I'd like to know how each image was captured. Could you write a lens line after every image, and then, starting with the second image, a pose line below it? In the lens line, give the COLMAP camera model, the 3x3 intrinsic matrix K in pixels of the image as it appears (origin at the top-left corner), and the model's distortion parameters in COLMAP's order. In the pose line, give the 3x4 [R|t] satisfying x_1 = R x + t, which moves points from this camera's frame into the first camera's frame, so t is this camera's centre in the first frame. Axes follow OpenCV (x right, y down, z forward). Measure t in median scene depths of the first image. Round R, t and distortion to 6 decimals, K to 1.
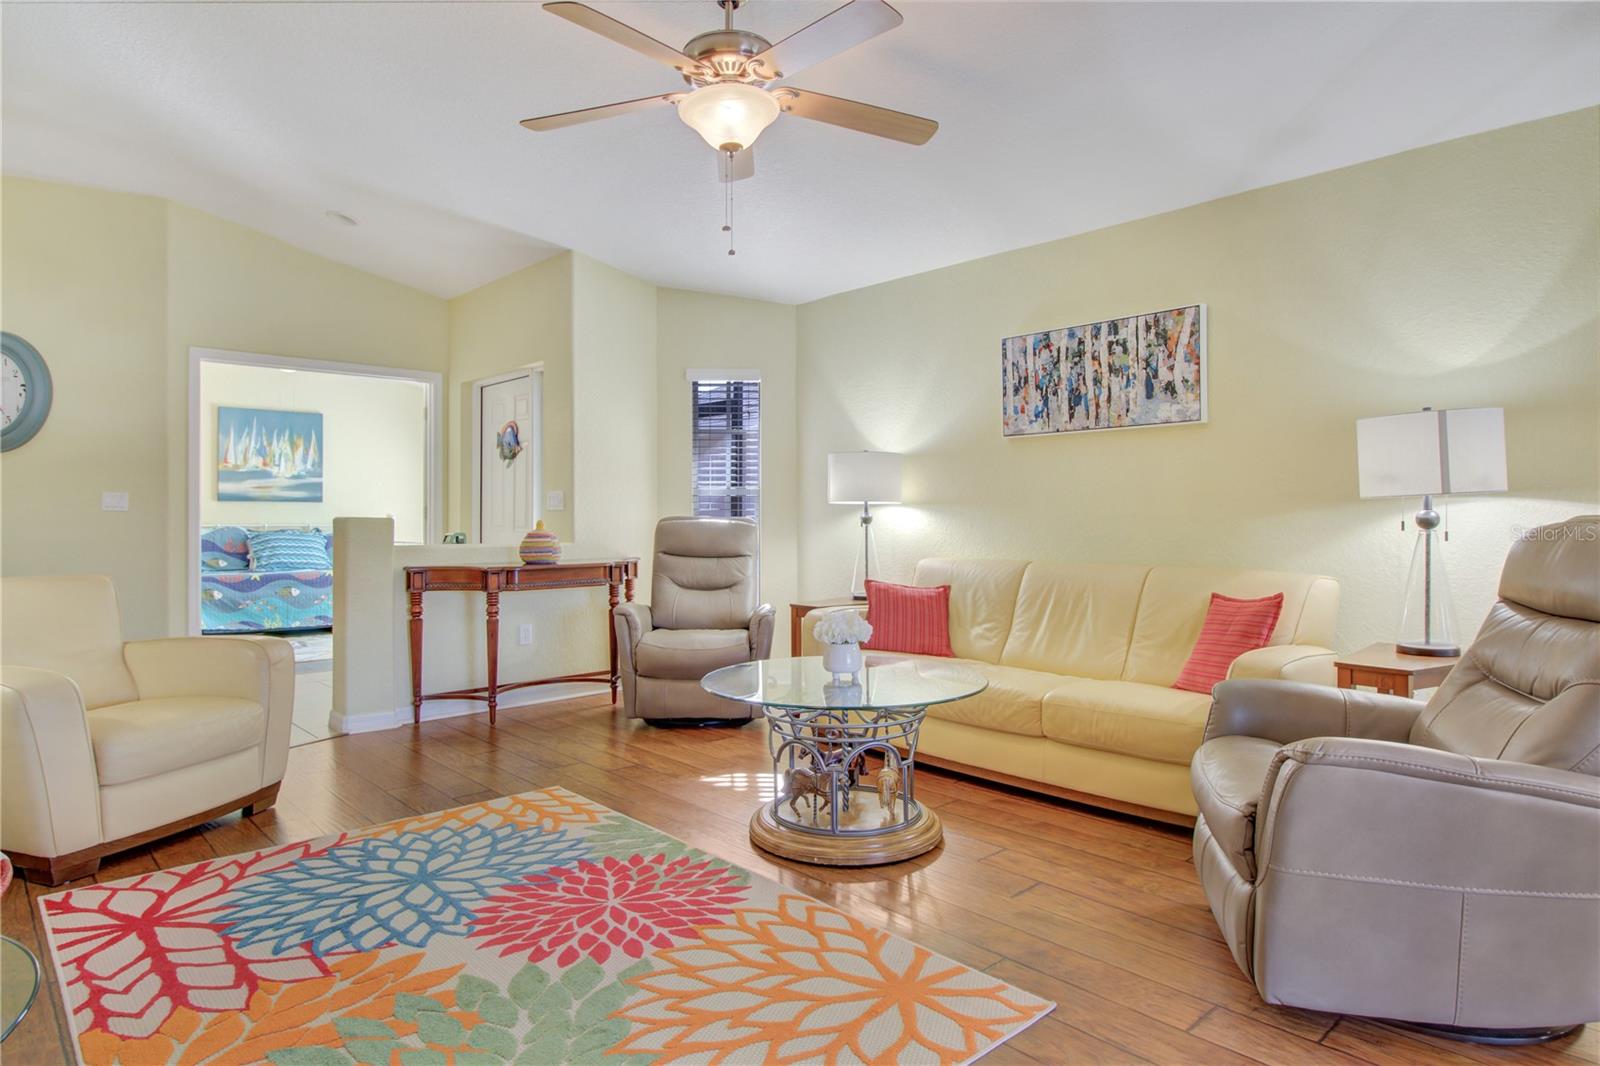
lens RADIAL K [[936.8, 0, 803.2], [0, 936.8, 524.2], [0, 0, 1]] dist [0.013259, -0.008126]
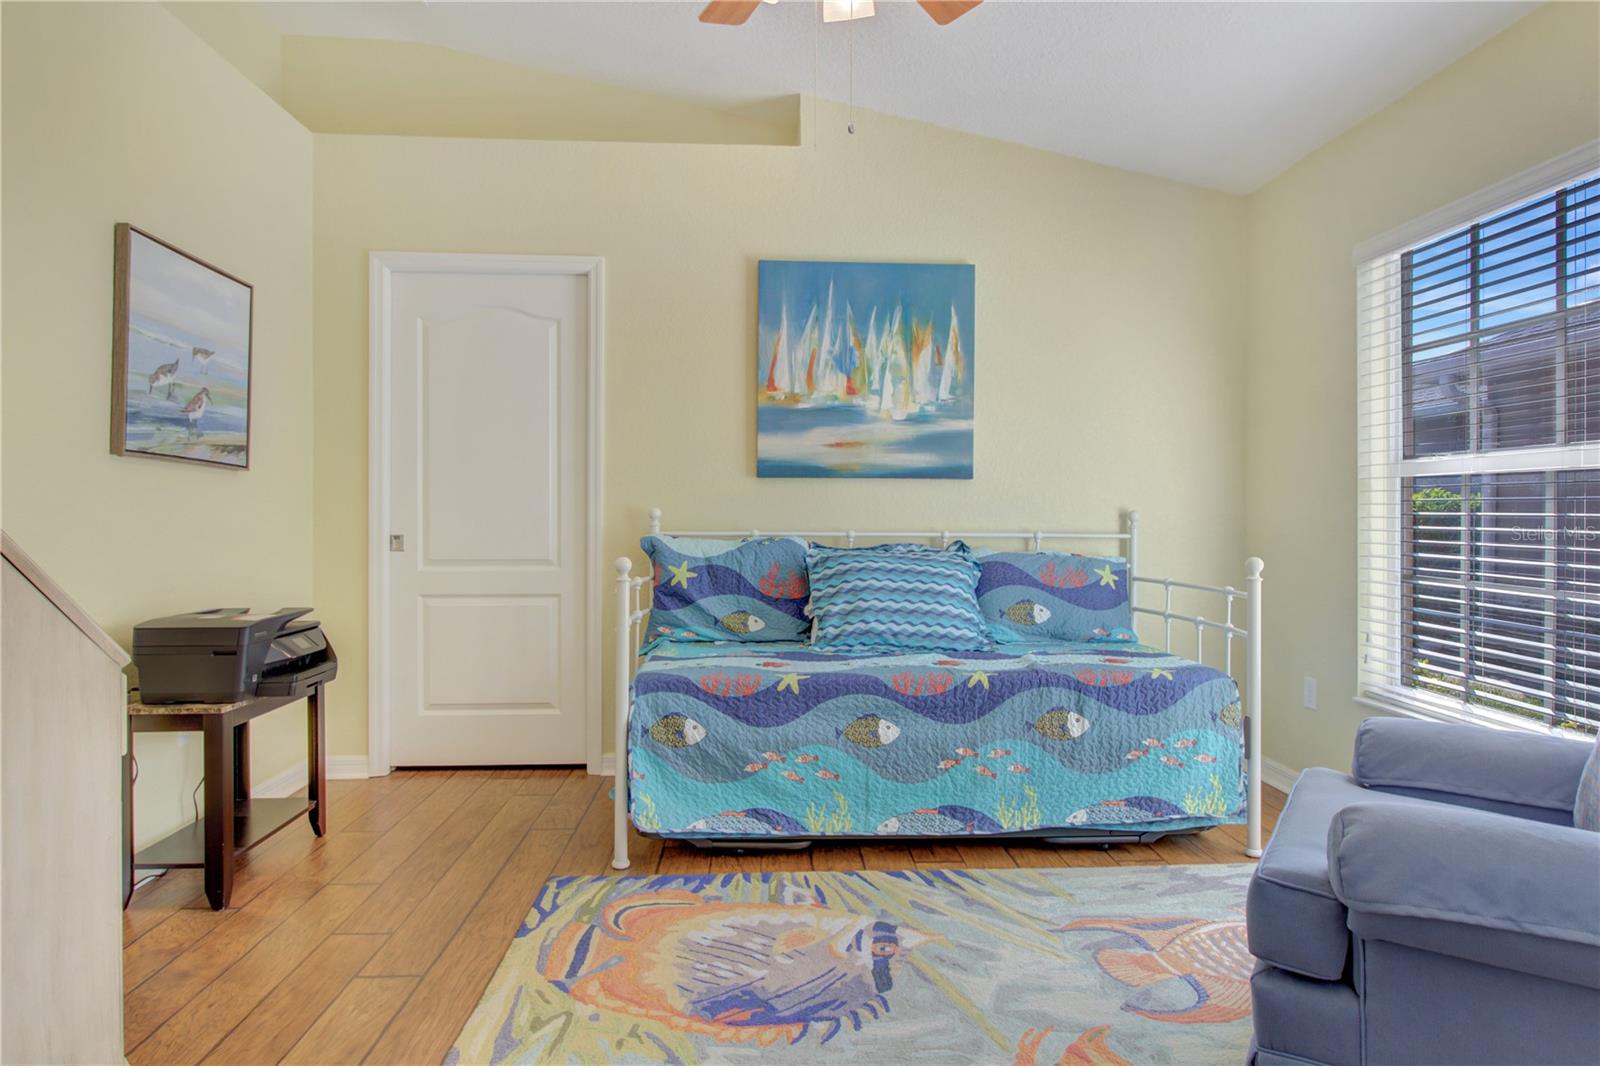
lens RADIAL K [[936.8, 0, 810.5], [0, 936.8, 522.5], [0, 0, 1]] dist [0.013259, -0.008126]
pose [[0.782428, 0.008281, -0.622685, -0.326728], [-0.011064, 0.999939, -0.000604, -0.003726], [0.622642, 0.007362, 0.782472, 0.666352]]
